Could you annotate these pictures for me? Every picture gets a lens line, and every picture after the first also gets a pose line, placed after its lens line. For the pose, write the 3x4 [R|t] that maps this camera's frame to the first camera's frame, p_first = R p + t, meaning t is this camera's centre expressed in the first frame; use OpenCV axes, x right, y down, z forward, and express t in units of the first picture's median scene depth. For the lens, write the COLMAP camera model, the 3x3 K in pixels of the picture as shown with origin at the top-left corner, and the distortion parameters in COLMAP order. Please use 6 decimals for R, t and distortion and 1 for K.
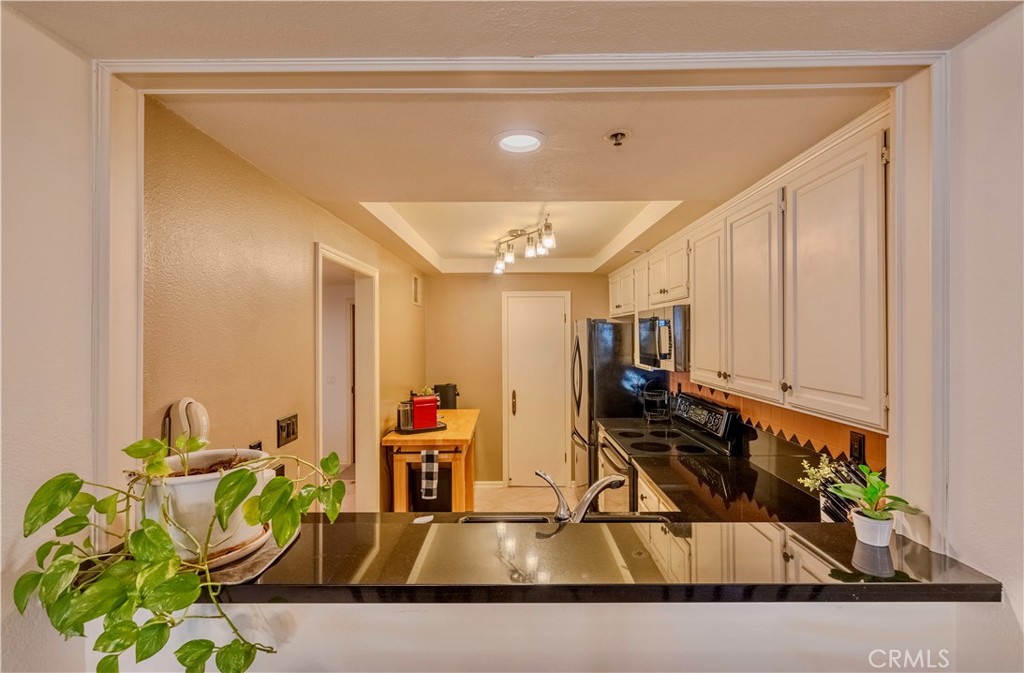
lens RADIAL K [[468.8, 0, 511.0], [0, 468.8, 325.4], [0, 0, 1]] dist [-0.000805, -0.000019]
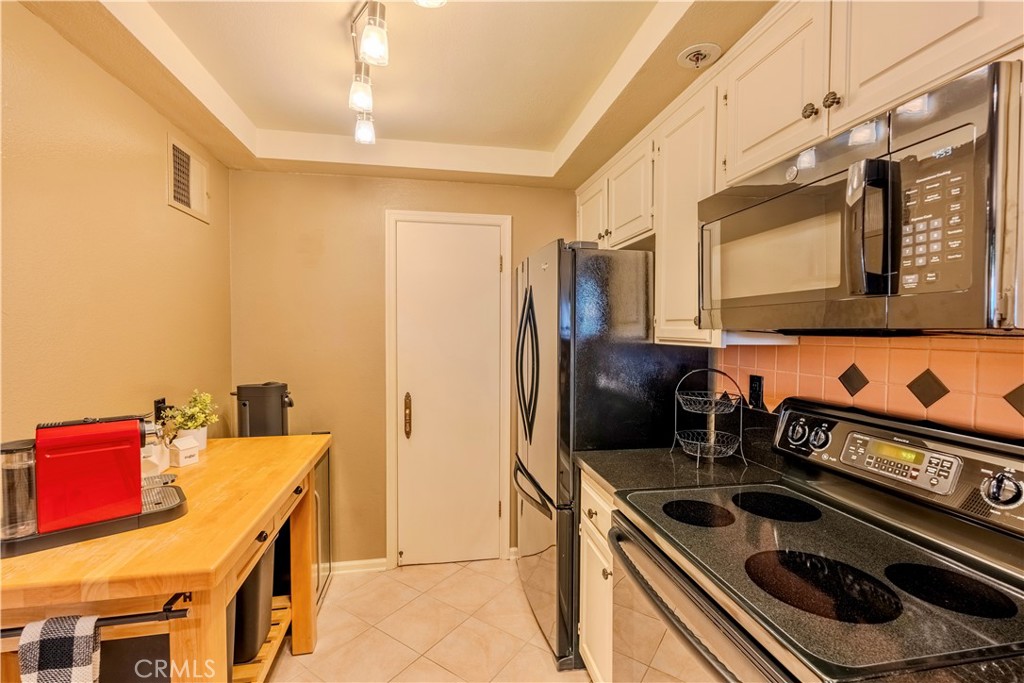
lens RADIAL K [[472.1, 0, 512.0], [0, 472.1, 341.5], [0, 0, 1]] dist [-0.000574, -0.000032]
pose [[0.983324, 0.003786, 0.181825, 0.028034], [-0.010941, 0.999204, 0.038366, 0.061167], [-0.181535, -0.039716, 0.982582, 0.480999]]
